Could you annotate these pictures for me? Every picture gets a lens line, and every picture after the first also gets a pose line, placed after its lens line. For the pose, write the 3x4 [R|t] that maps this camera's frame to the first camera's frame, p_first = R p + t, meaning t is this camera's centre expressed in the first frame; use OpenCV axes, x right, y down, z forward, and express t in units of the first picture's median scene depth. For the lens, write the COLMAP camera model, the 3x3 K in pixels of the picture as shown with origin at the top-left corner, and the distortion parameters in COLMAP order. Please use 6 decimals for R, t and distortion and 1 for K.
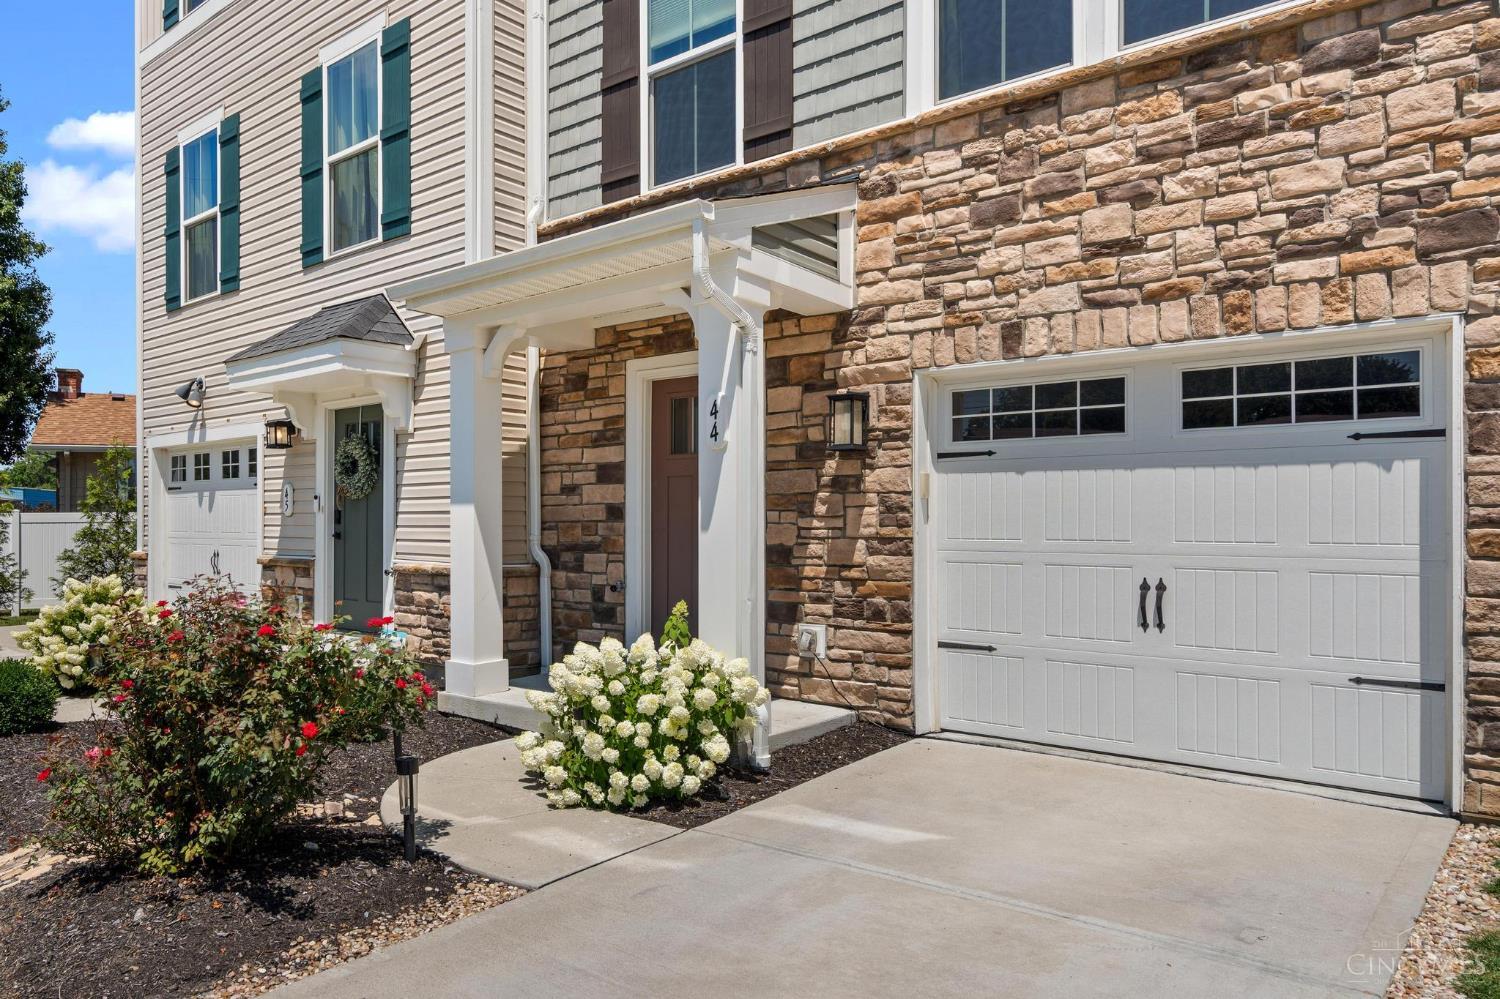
lens RADIAL K [[865.4, 0, 747.3], [0, 865.4, 506.9], [0, 0, 1]] dist [0.008685, 0.000274]
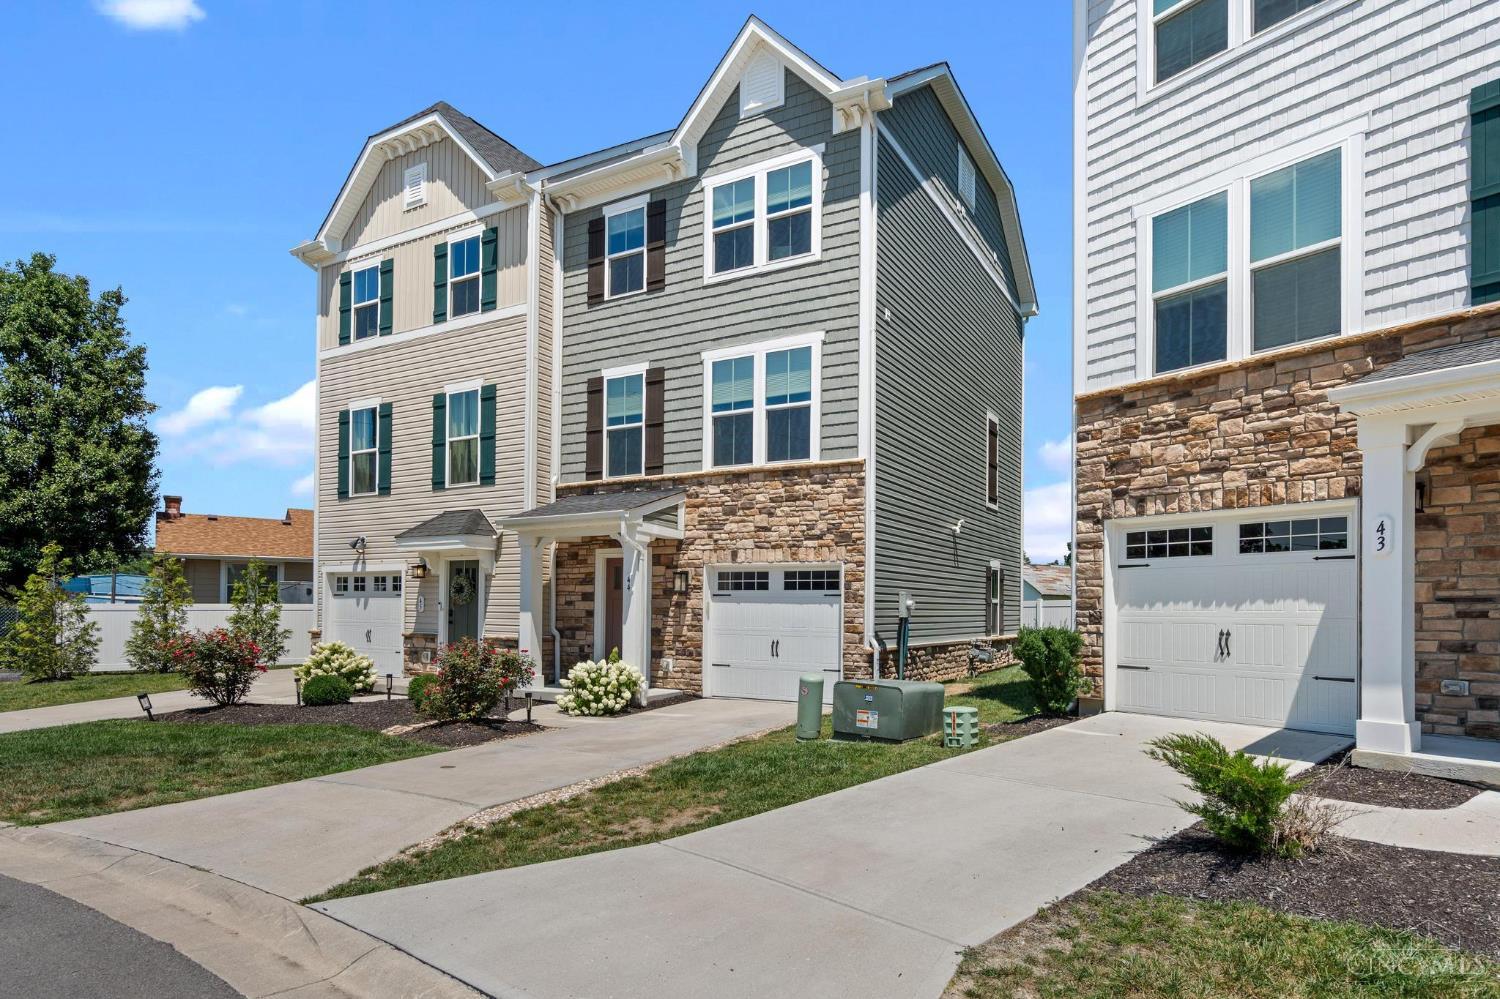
lens RADIAL K [[828.4, 0, 771.1], [0, 828.4, 574.4], [0, 0, 1]] dist [-0.004515, 0.000146]
pose [[0.996052, 0.010739, 0.088117, 0.169450], [-0.008861, 0.999726, -0.021670, -0.068237], [-0.088326, 0.020804, 0.995874, -1.572856]]
